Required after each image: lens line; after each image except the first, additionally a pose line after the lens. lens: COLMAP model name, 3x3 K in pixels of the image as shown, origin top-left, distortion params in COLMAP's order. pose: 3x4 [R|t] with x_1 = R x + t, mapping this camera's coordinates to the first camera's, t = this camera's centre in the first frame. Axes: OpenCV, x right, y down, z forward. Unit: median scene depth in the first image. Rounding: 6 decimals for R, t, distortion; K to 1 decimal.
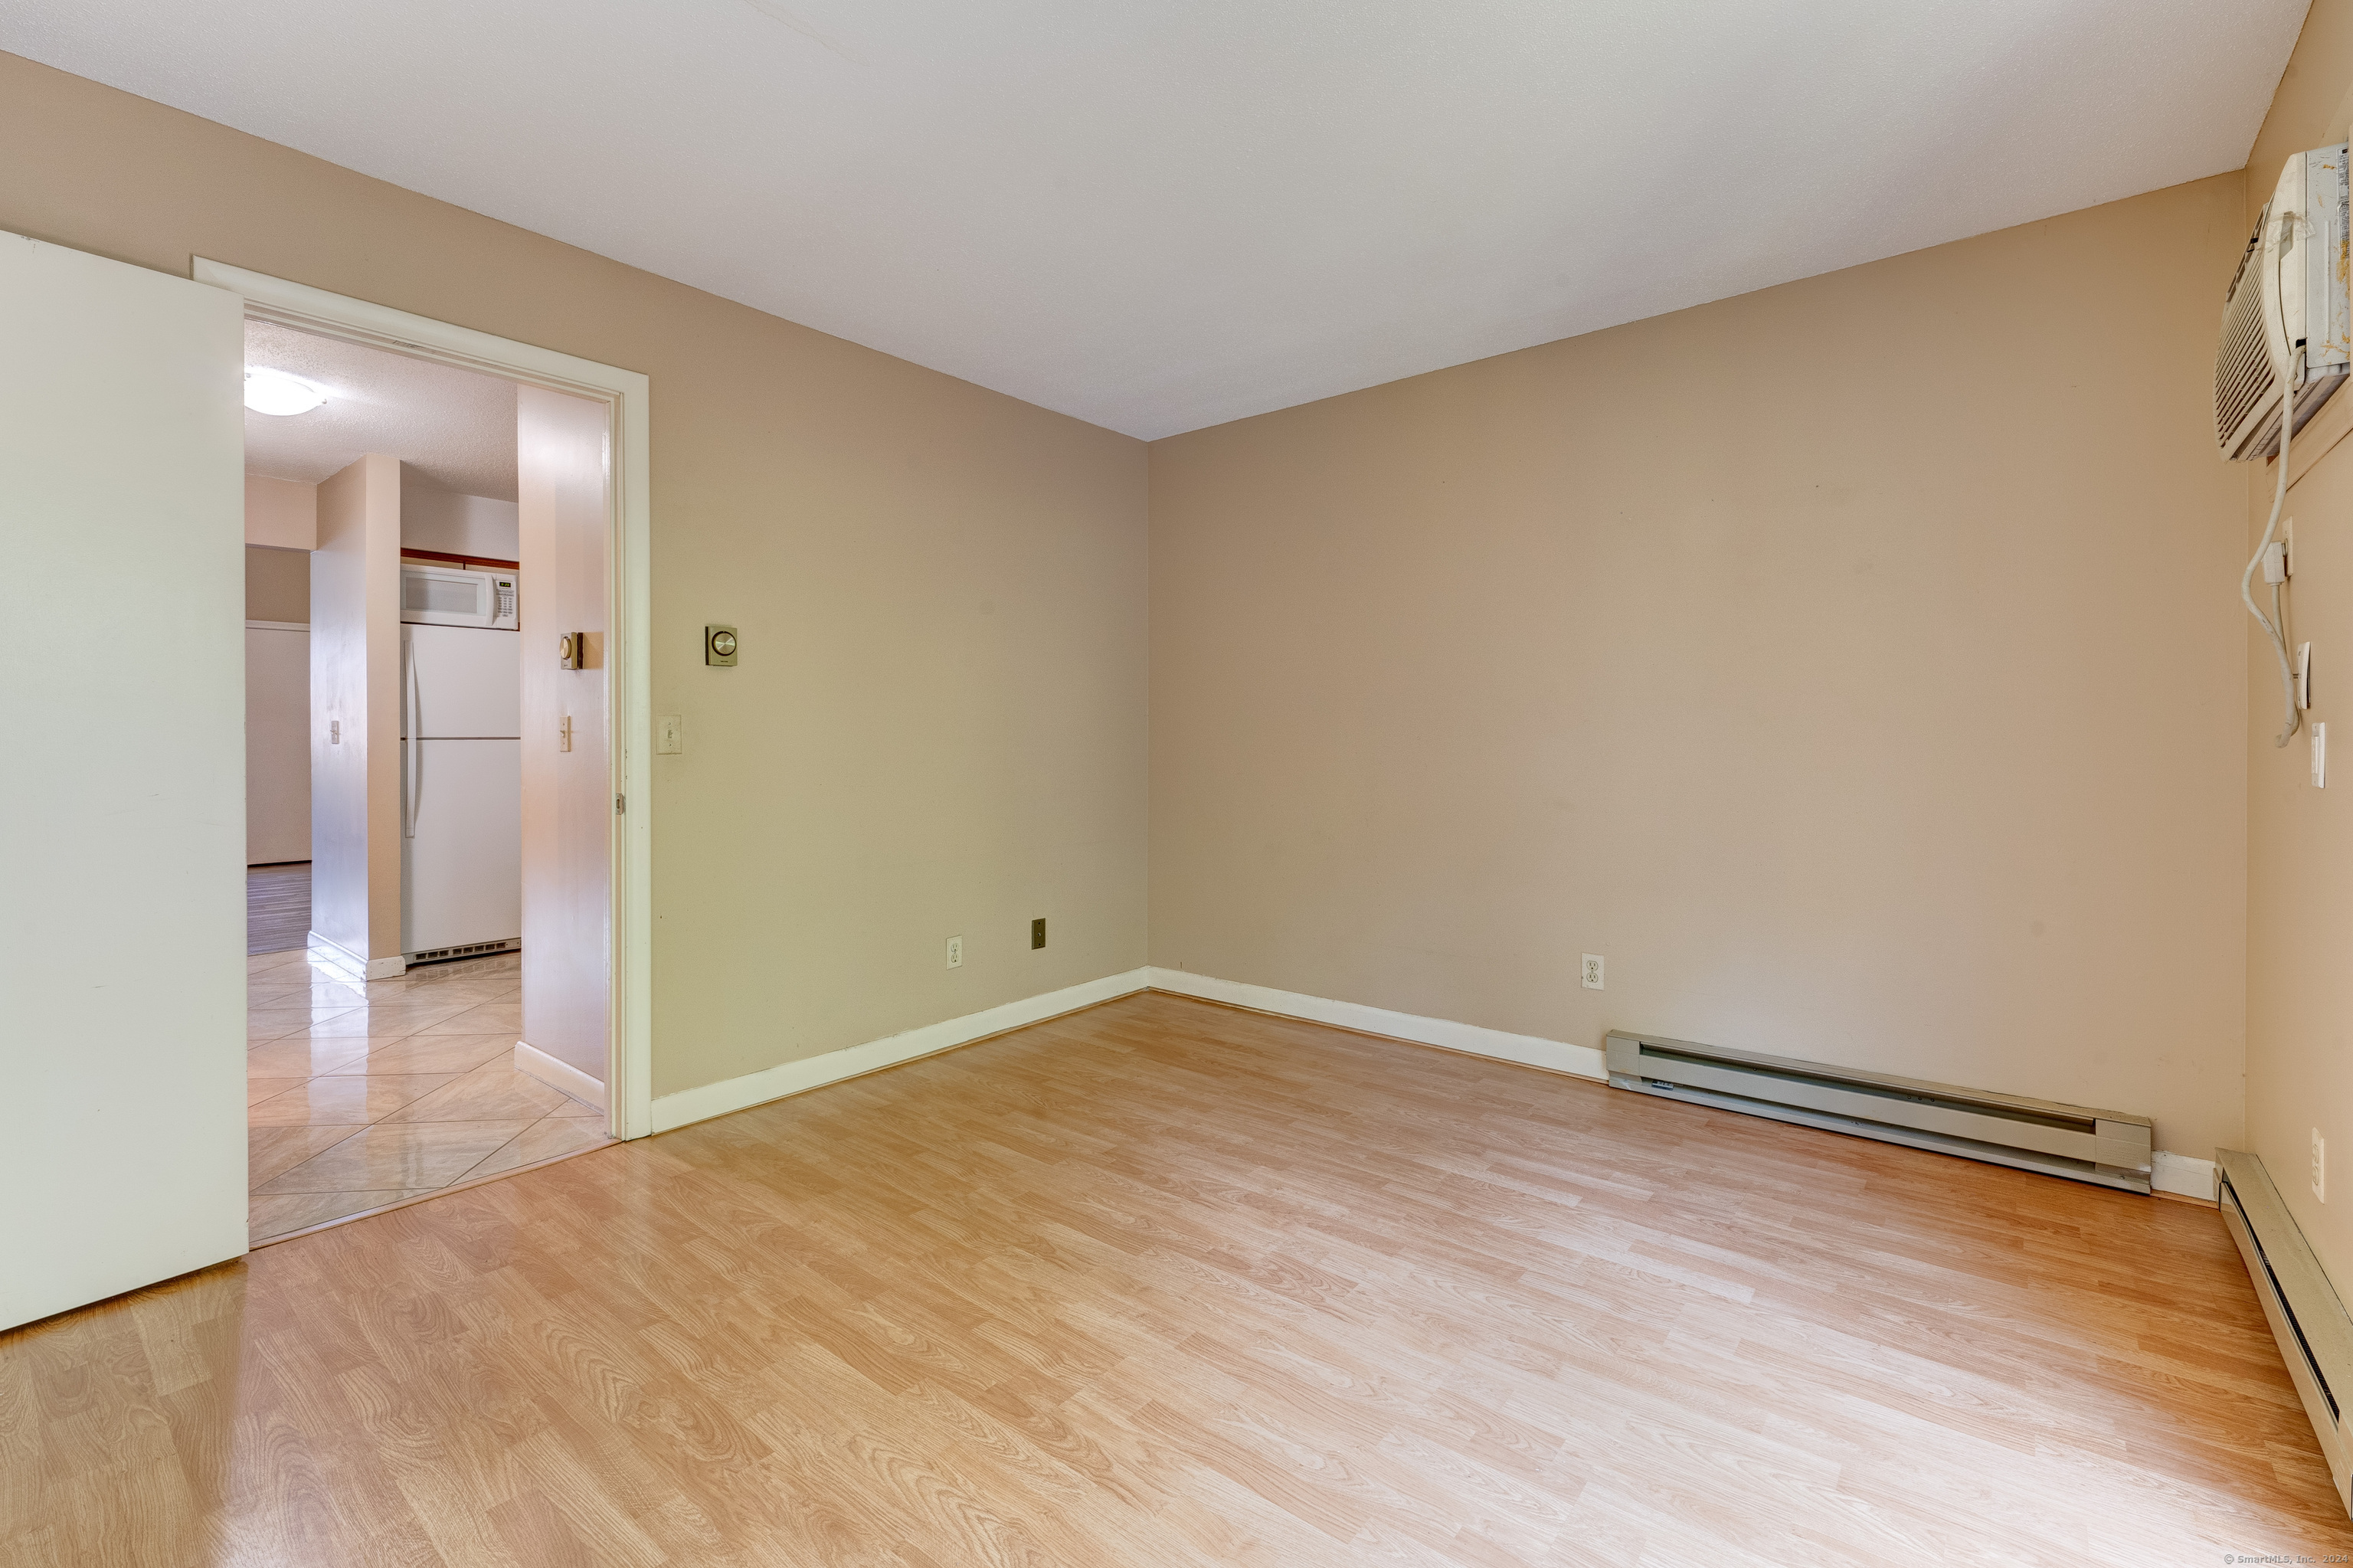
lens RADIAL K [[1001.9, 0, 1168.1], [0, 1001.9, 747.3], [0, 0, 1]] dist [0.001011, -0.000641]
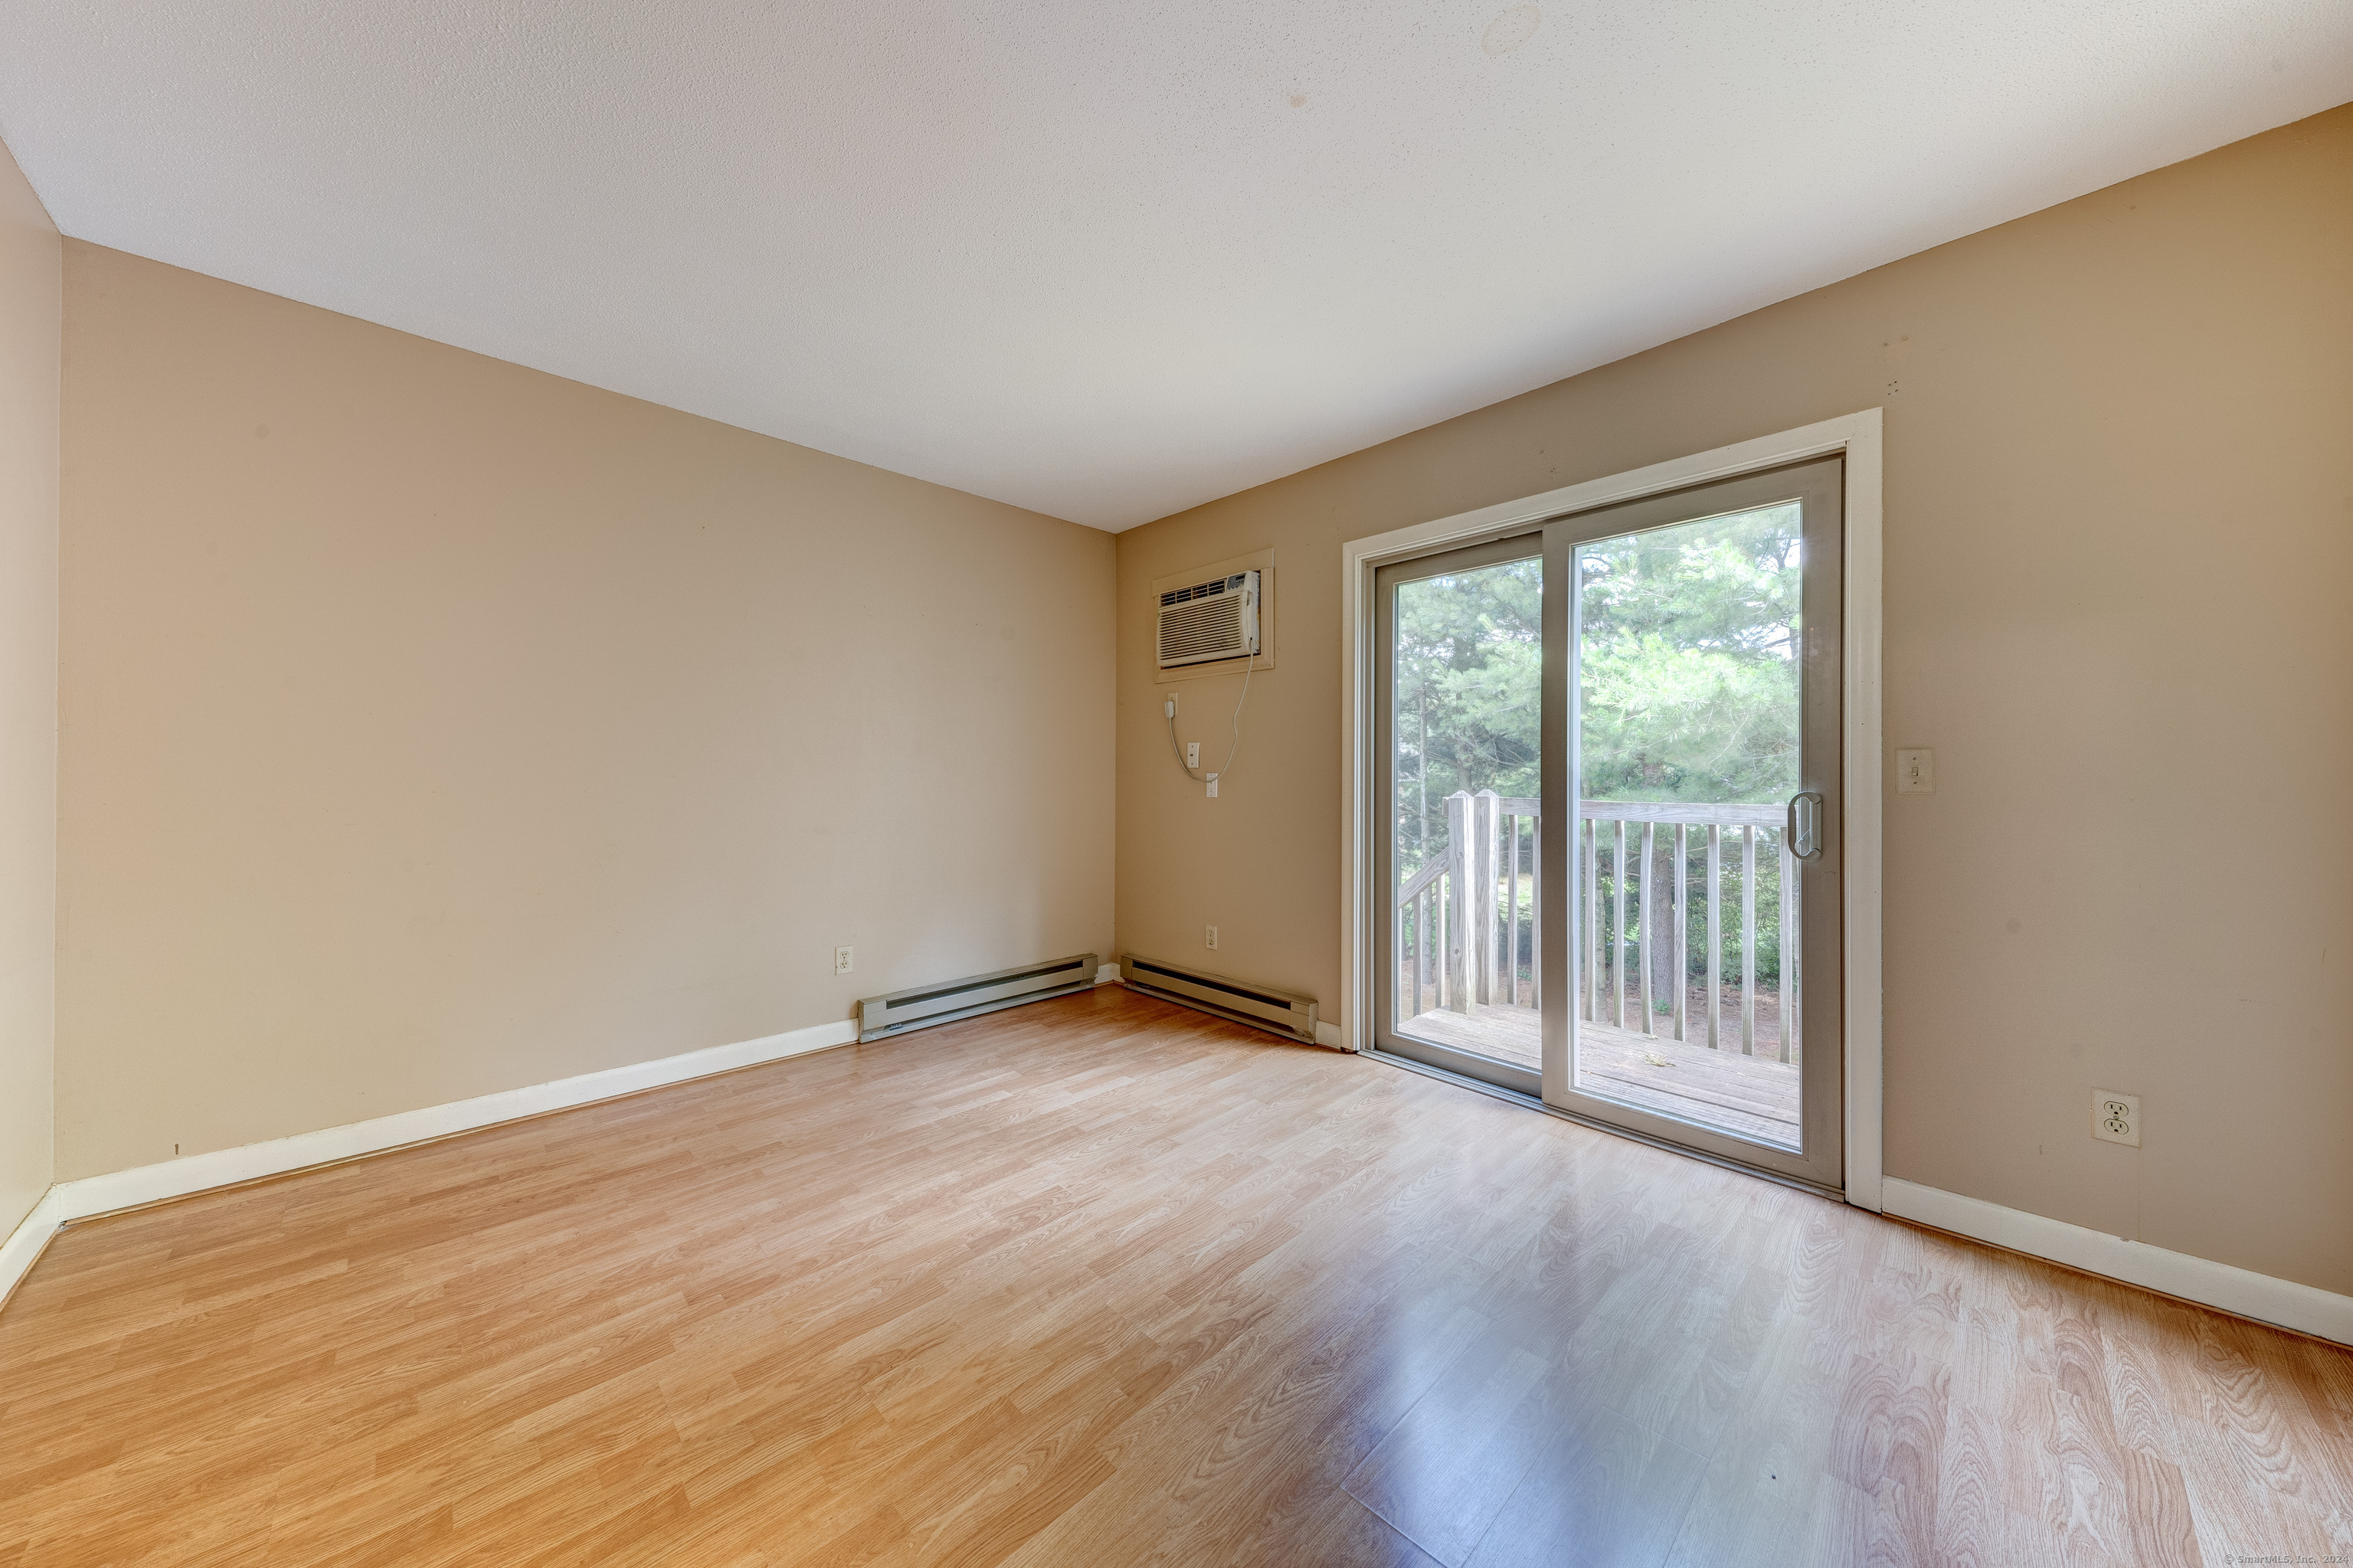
lens RADIAL K [[788.8, 0, 1189.1], [0, 788.8, 773.7], [0, 0, 1]] dist [0.014756, -0.001702]
pose [[0.112099, 0.006673, 0.993675, -0.719146], [0.003357, 0.999969, -0.007094, -0.010435], [-0.993691, 0.004131, 0.112073, 0.589936]]
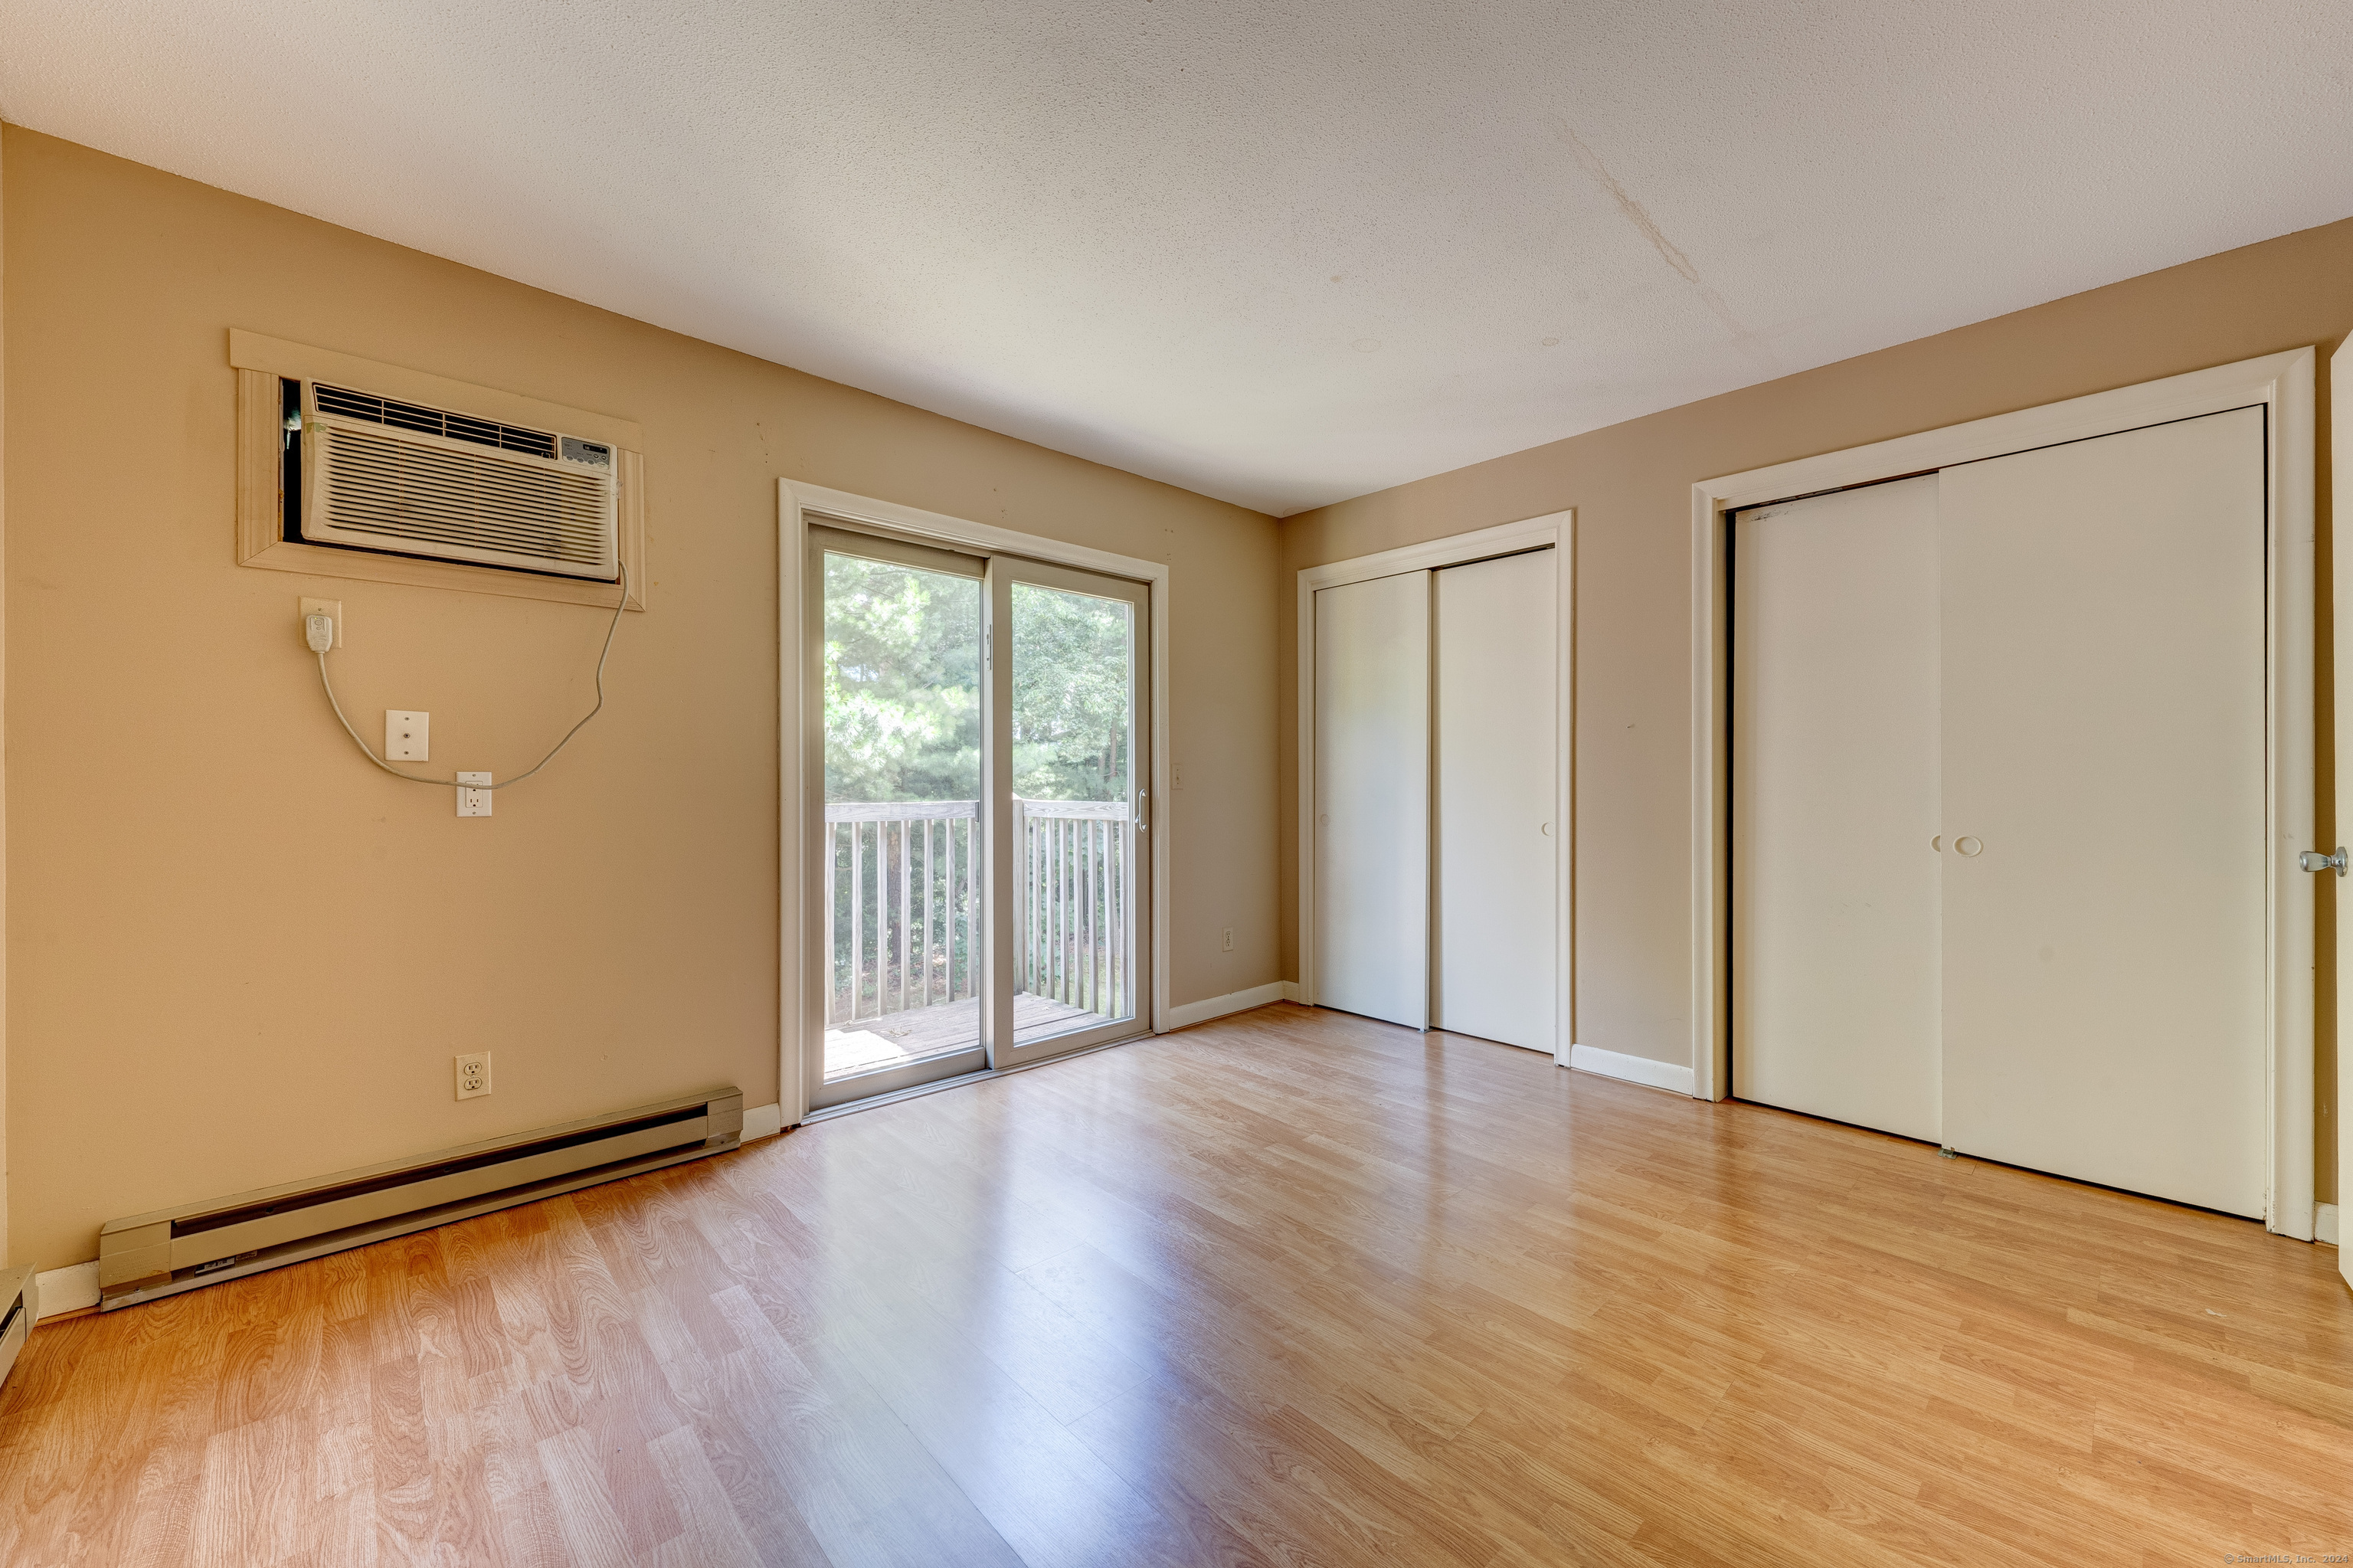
lens RADIAL K [[885.3, 0, 1165.1], [0, 885.3, 785.2], [0, 0, 1]] dist [0.003347, -0.000497]
pose [[-0.989058, 0.002577, 0.147506, -0.036889], [0.003708, 0.999966, 0.007396, -0.012713], [-0.147481, 0.007862, -0.989034, 1.546463]]
